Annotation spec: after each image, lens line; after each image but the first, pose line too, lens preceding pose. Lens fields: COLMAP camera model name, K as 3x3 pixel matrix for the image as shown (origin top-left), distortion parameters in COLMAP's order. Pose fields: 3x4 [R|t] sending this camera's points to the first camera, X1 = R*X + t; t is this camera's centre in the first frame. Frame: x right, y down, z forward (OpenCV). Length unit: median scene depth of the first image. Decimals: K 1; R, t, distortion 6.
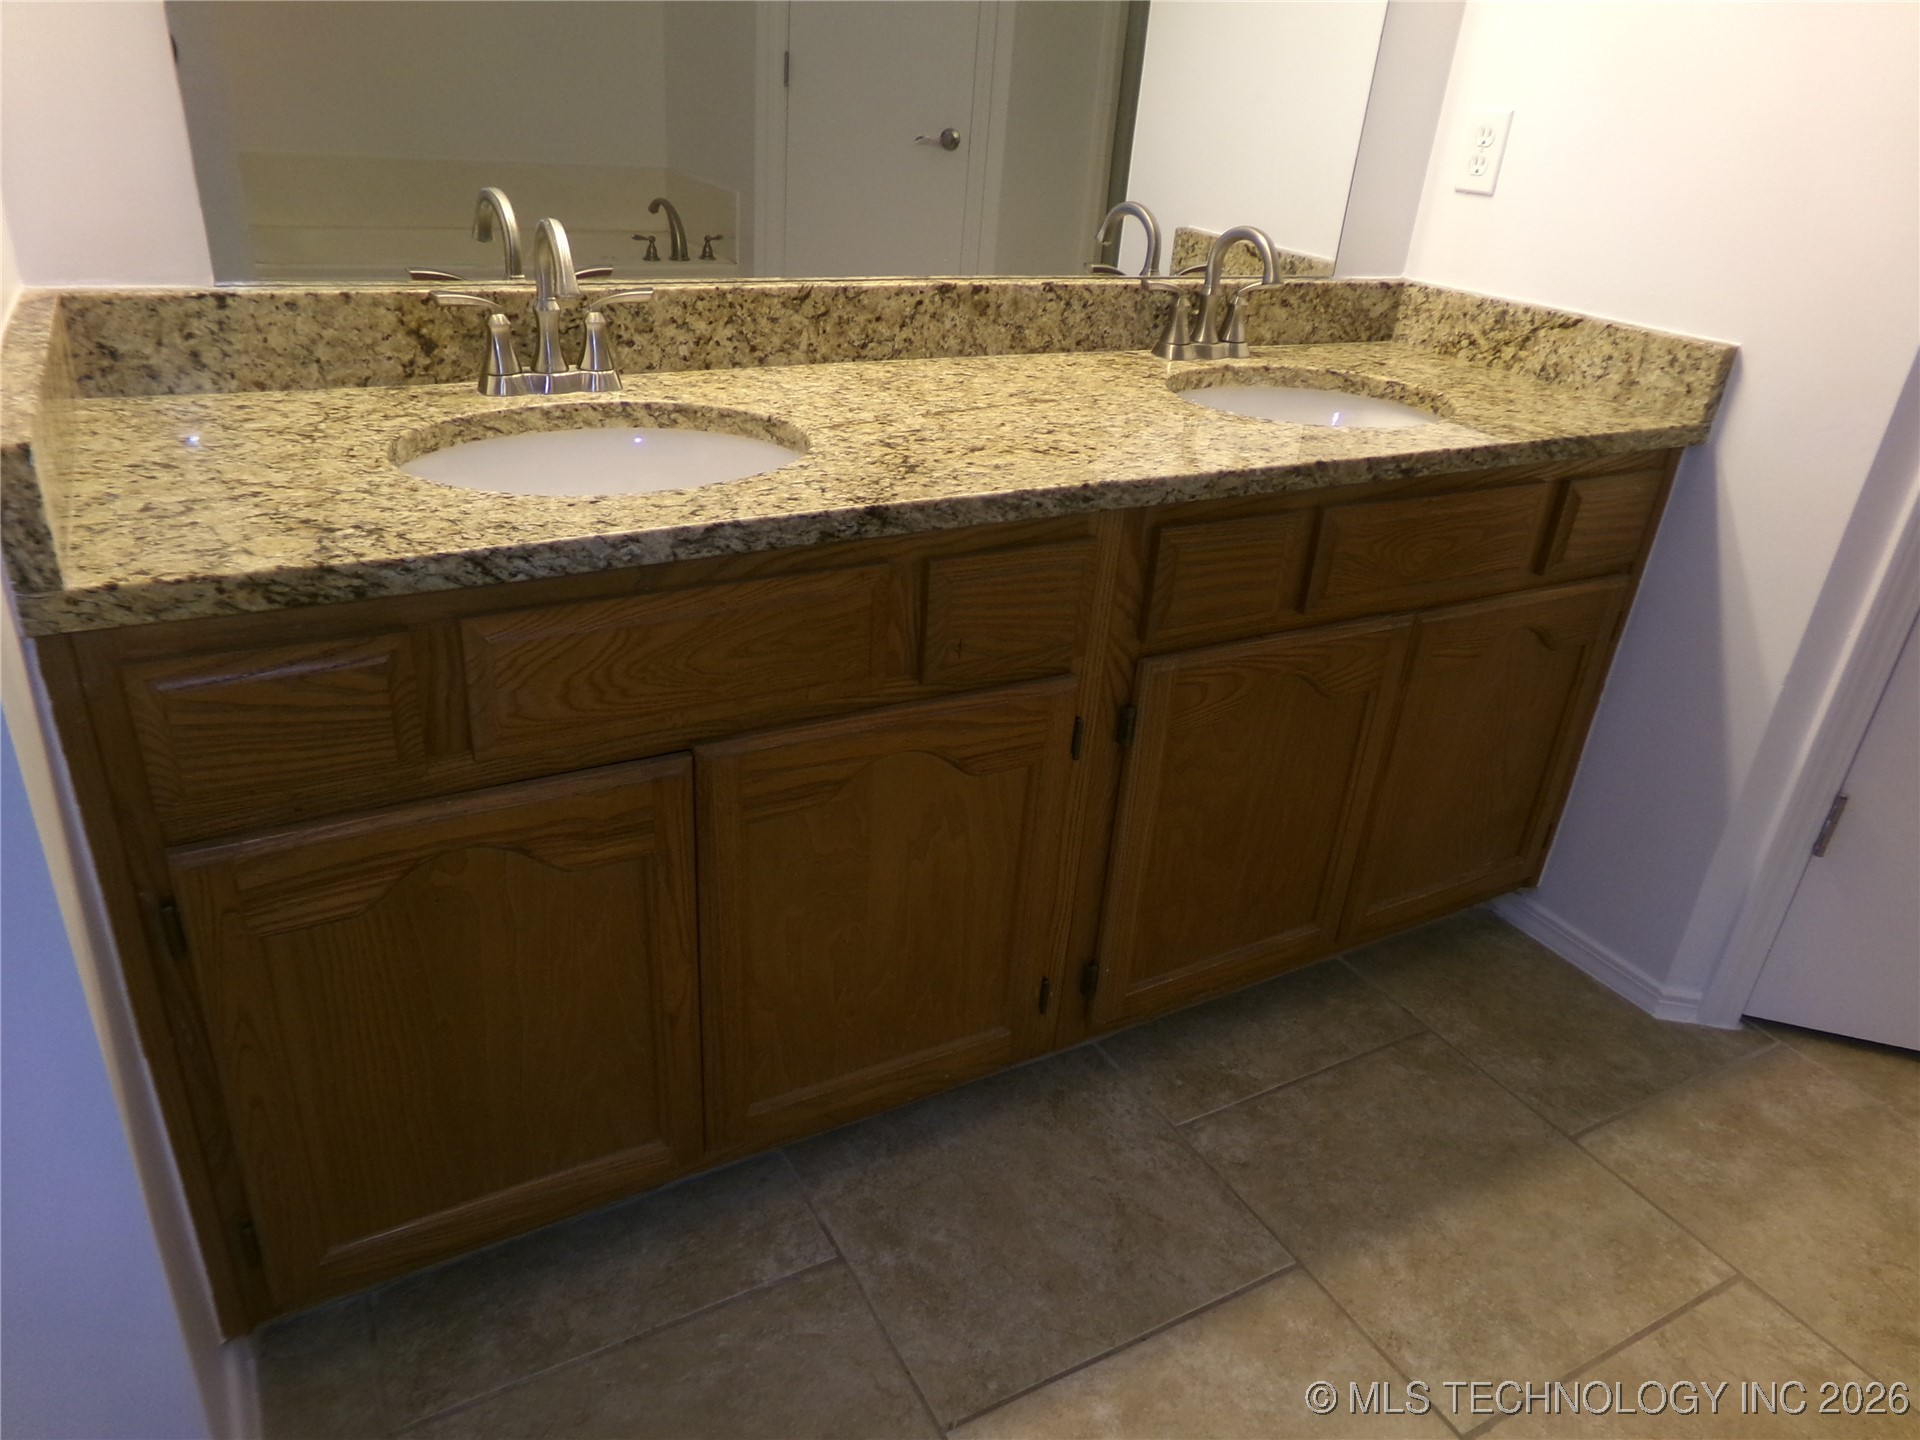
lens RADIAL K [[1304.1, 0, 945.5], [0, 1304.1, 727.9], [0, 0, 1]] dist [-0.074031, 0.112298]
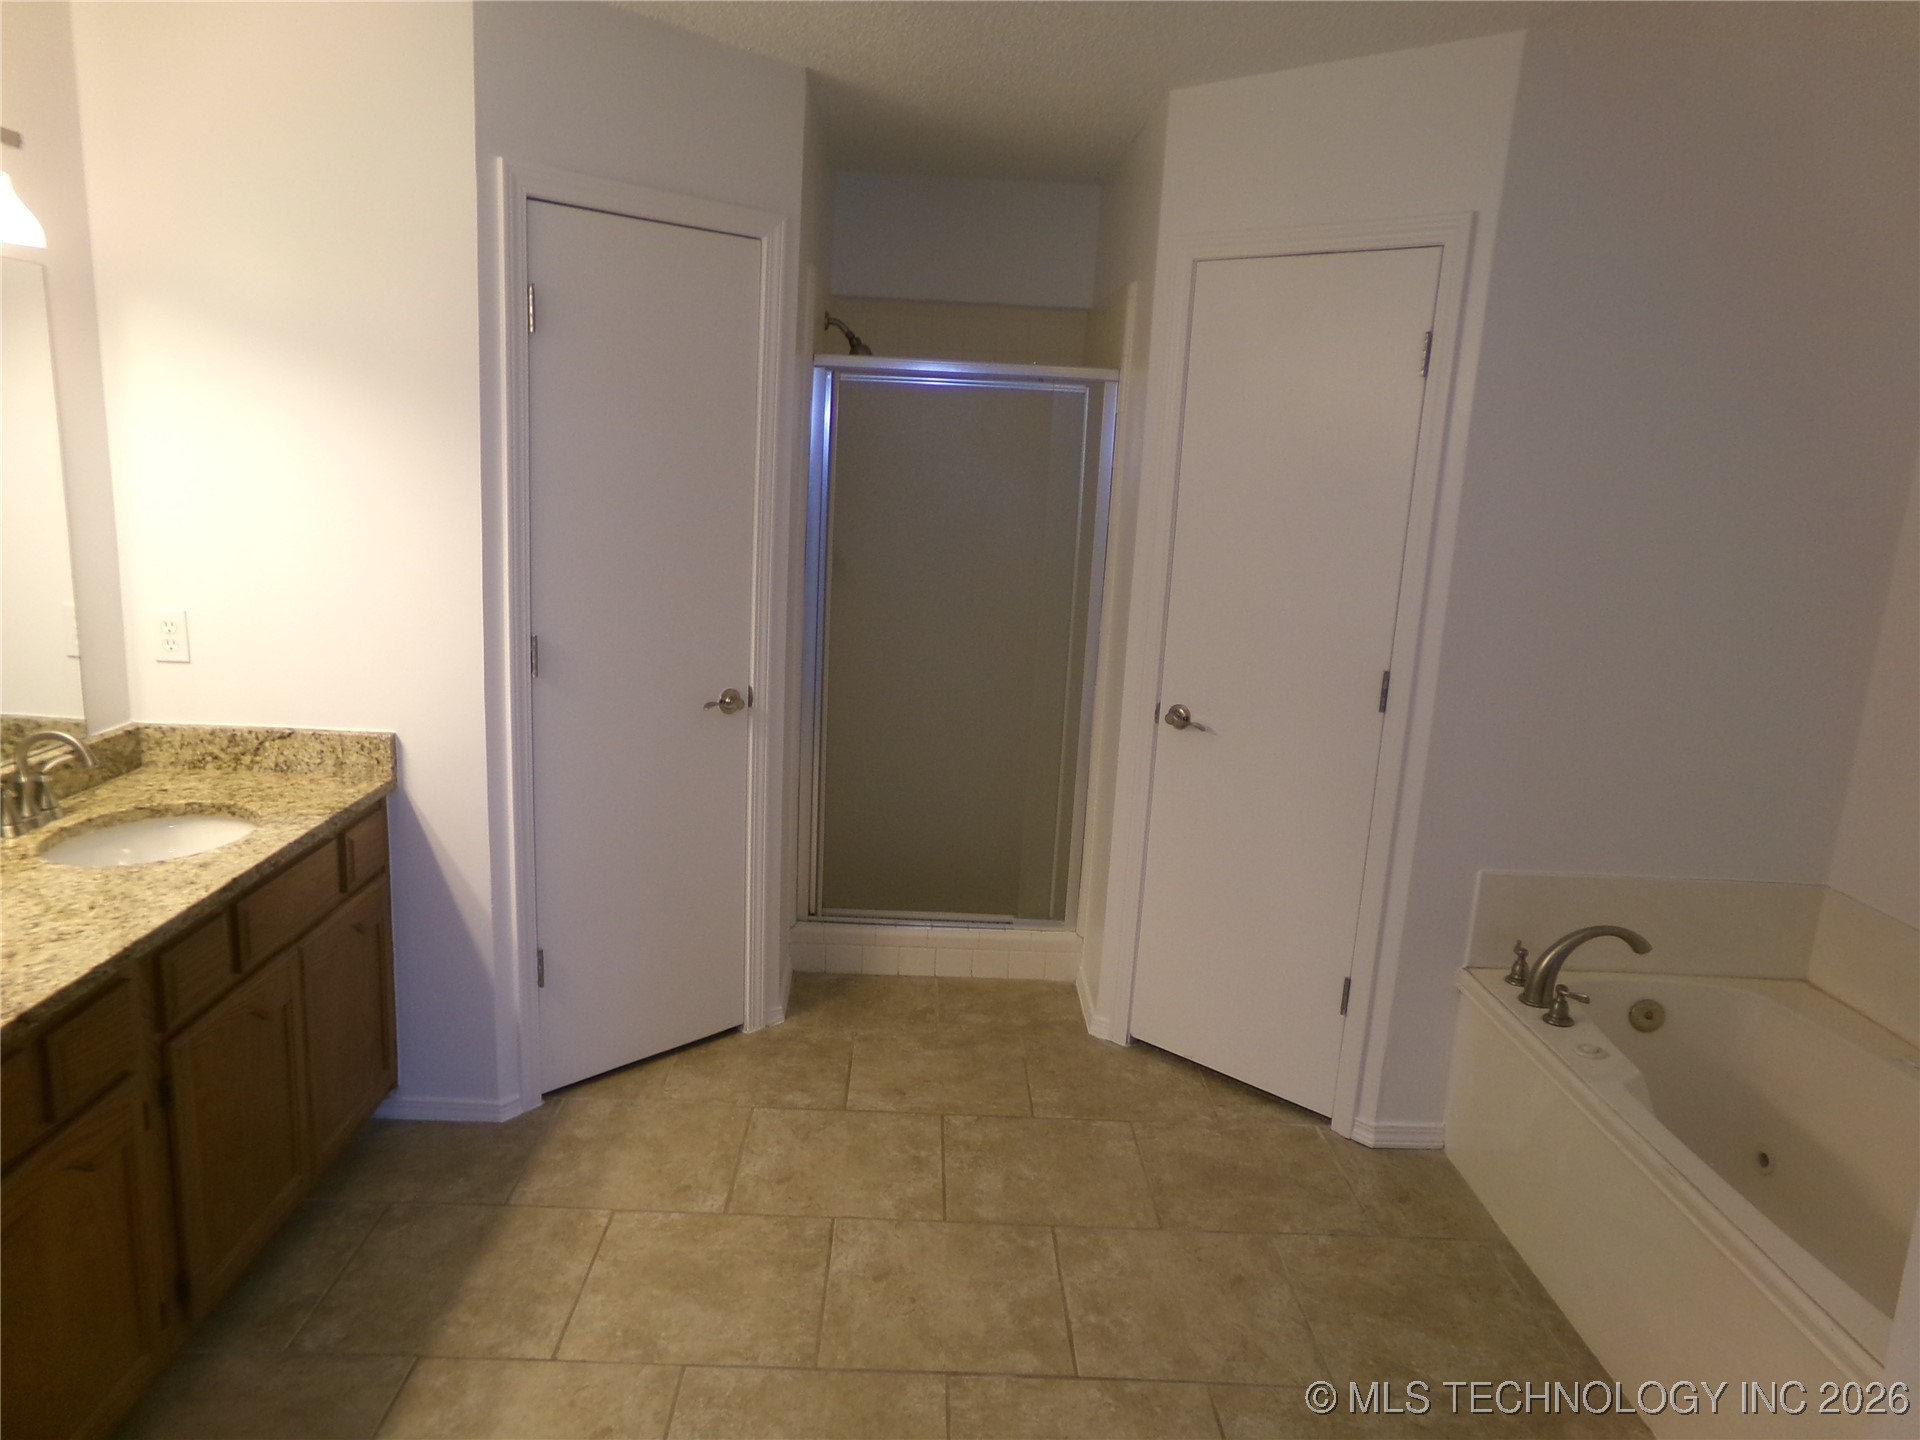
lens RADIAL K [[1304.1, 0, 945.5], [0, 1304.1, 727.9], [0, 0, 1]] dist [-0.074031, 0.112298]
pose [[0.468347, -0.229009, 0.853350, -0.550762], [0.384499, 0.922403, 0.036514, -0.089676], [-0.795495, 0.311010, 0.520058, -0.519422]]
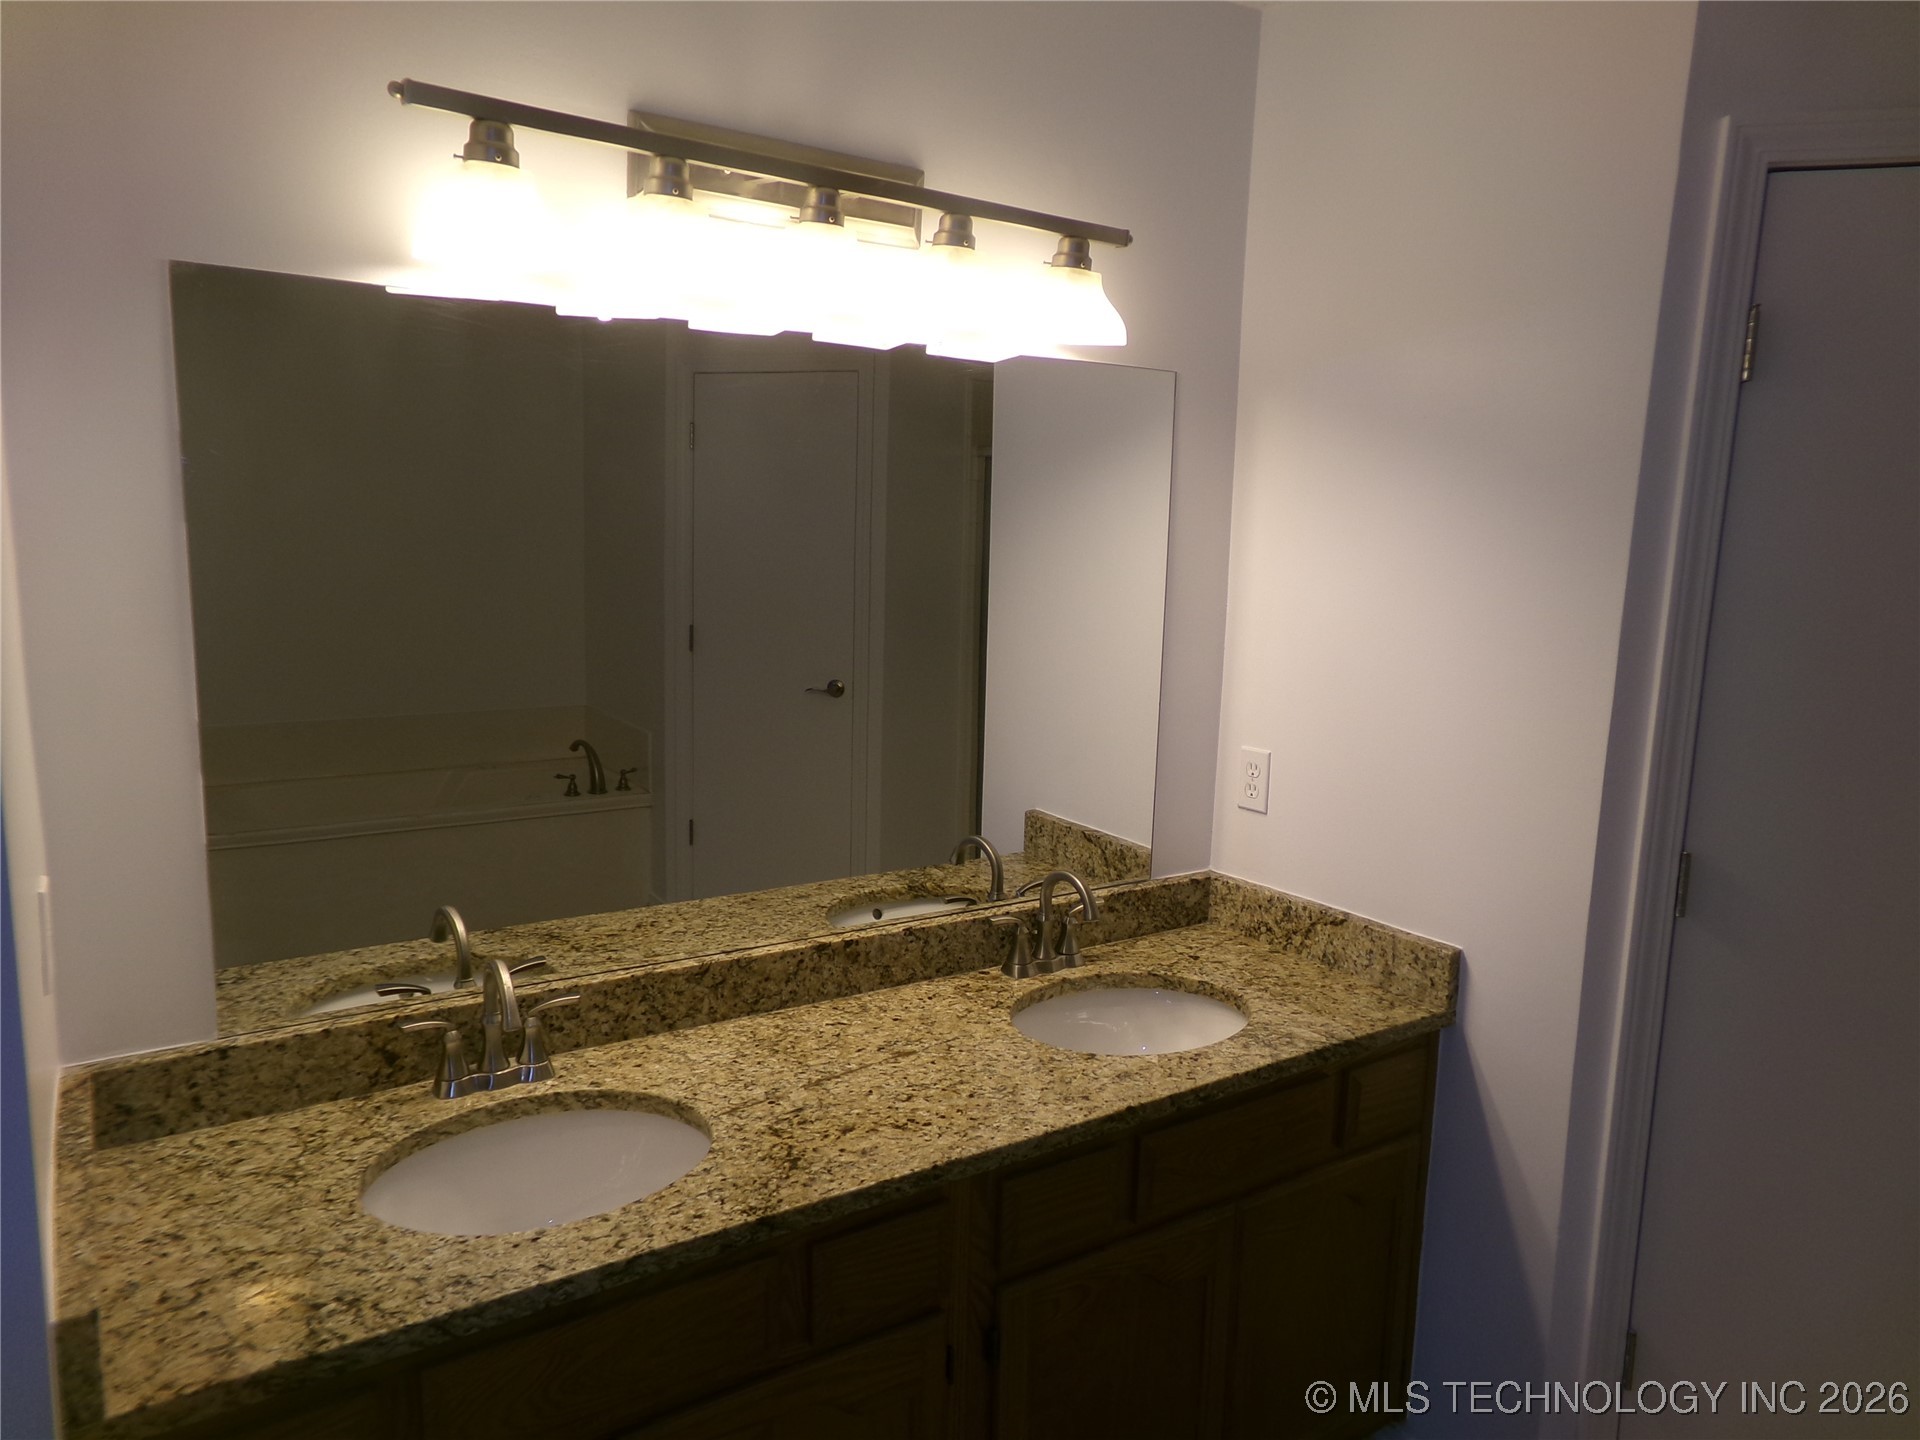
lens RADIAL K [[1315.4, 0, 954.5], [0, 1315.4, 734.8], [0, 0, 1]] dist [-0.073894, 0.112130]
pose [[0.995507, -0.057009, 0.075598, 0.045208], [0.077222, 0.950854, -0.299855, -0.165805], [-0.054788, 0.304345, 0.950985, -0.258302]]
